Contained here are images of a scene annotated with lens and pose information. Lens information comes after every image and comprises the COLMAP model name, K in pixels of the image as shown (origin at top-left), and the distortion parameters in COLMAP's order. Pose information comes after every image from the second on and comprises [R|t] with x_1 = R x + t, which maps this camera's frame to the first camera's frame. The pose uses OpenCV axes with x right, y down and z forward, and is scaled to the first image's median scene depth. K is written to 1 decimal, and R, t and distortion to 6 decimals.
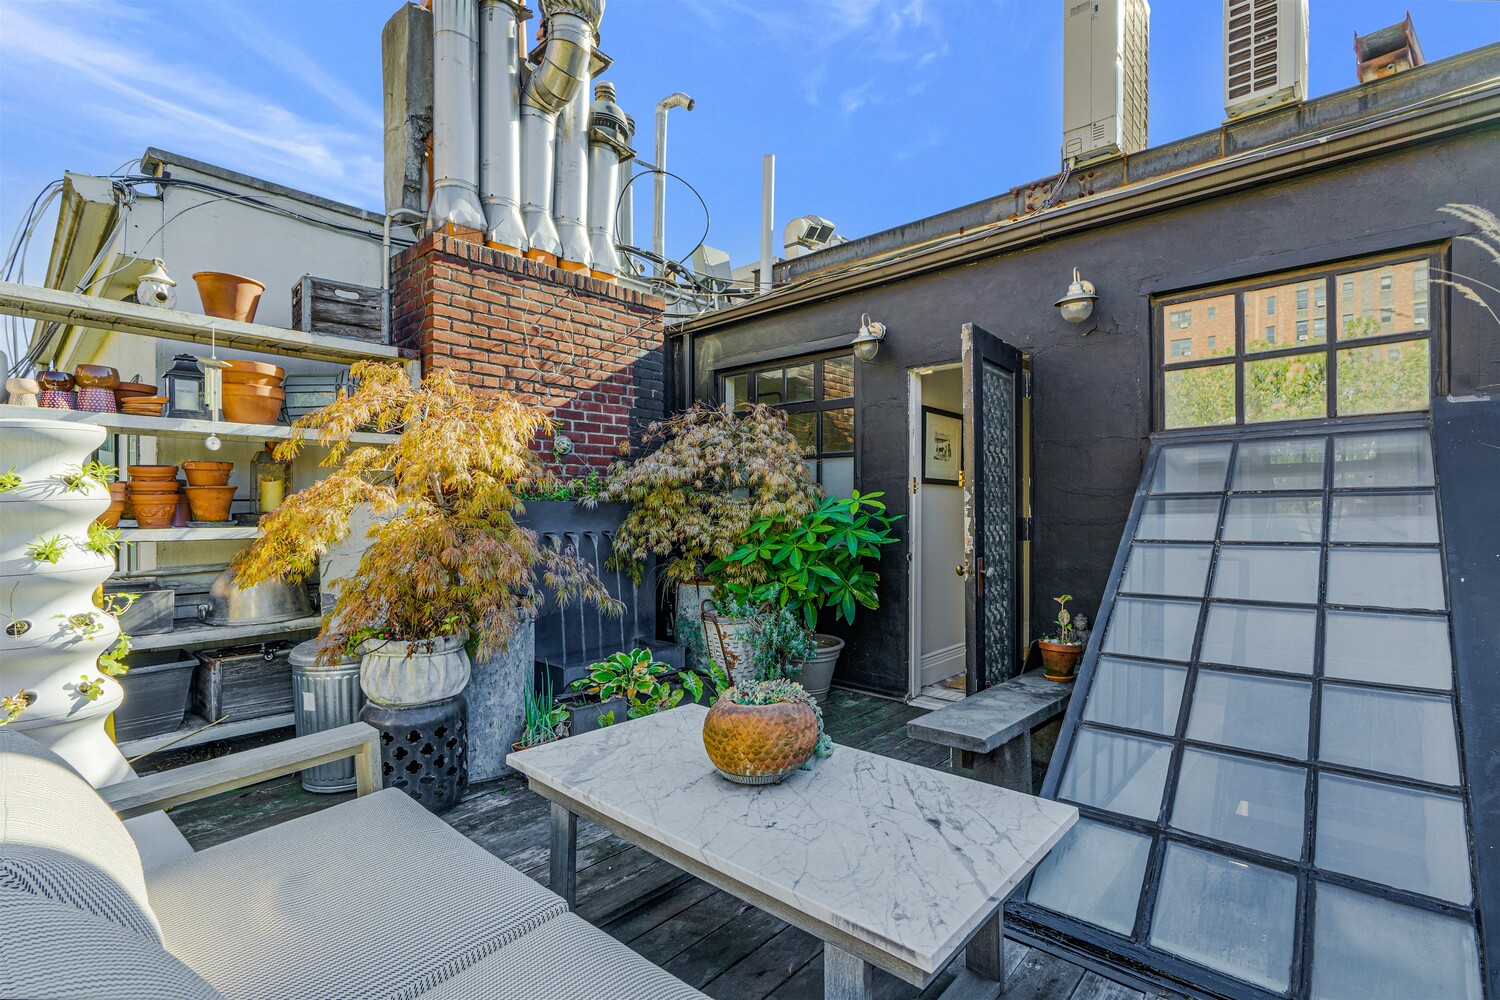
lens RADIAL K [[696.3, 0, 752.3], [0, 696.3, 508.3], [0, 0, 1]] dist [0.002381, 0.000272]
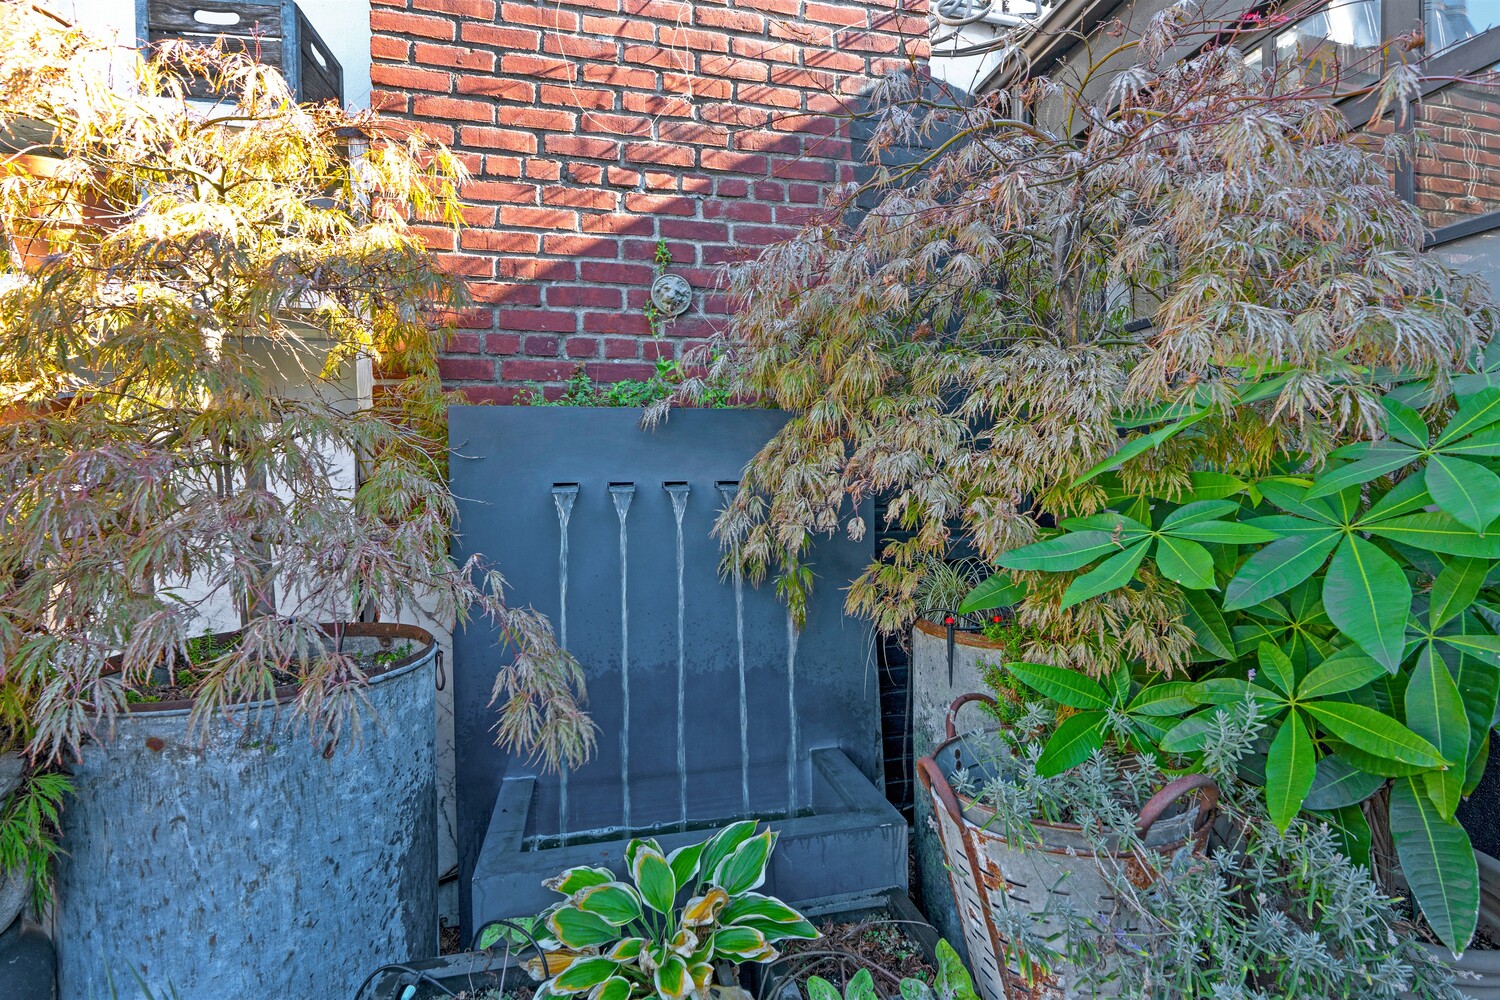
lens RADIAL K [[693.0, 0, 756.1], [0, 693.0, 493.5], [0, 0, 1]] dist [0.000141, 0.000034]
pose [[0.833405, -0.003457, -0.552652, 0.026663], [0.010027, 0.999910, 0.008866, 0.038778], [0.552571, -0.012931, 0.833365, 0.709958]]
